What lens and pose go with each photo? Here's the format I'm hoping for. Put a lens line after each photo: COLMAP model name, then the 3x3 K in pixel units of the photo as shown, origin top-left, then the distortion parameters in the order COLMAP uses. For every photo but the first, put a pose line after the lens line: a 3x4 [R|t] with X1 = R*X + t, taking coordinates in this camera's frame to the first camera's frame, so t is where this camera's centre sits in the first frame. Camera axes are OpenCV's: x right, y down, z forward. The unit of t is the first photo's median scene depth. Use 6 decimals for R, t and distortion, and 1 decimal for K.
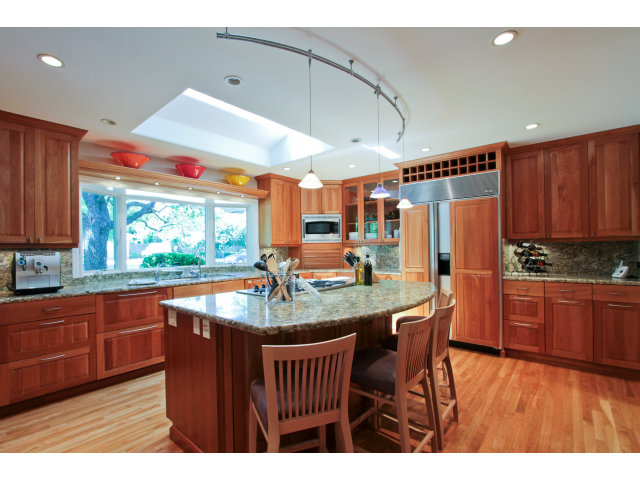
lens RADIAL K [[301.5, 0, 320.0], [0, 301.5, 240.0], [0, 0, 1]] dist [-0.000294, -0.000017]
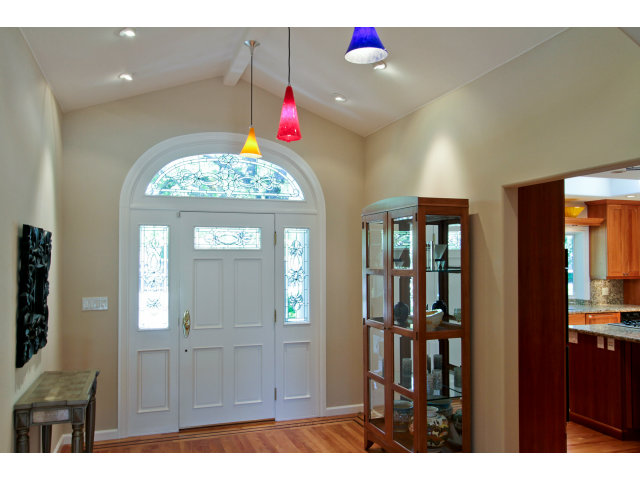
lens RADIAL K [[509.5, 0, 319.8], [0, 509.5, 258.4], [0, 0, 1]] dist [0.004232, 0.002611]
pose [[0.862531, 0.000159, -0.506004, -0.121458], [0.010577, 0.999776, 0.018344, -0.073196], [0.505893, -0.021175, 0.862336, -0.703899]]
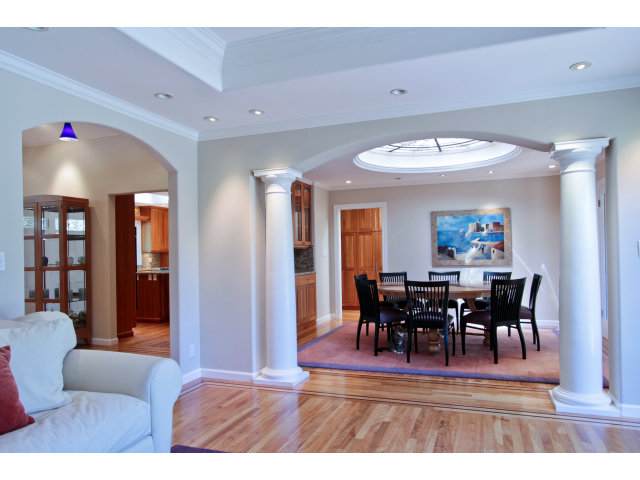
lens RADIAL K [[443.8, 0, 320.3], [0, 443.8, 251.4], [0, 0, 1]] dist [0.003022, 0.000785]
pose [[0.937514, -0.005863, 0.347897, -0.131572], [0.001209, 0.999907, 0.013592, -0.011198], [-0.347944, -0.012322, 0.937434, -1.370288]]
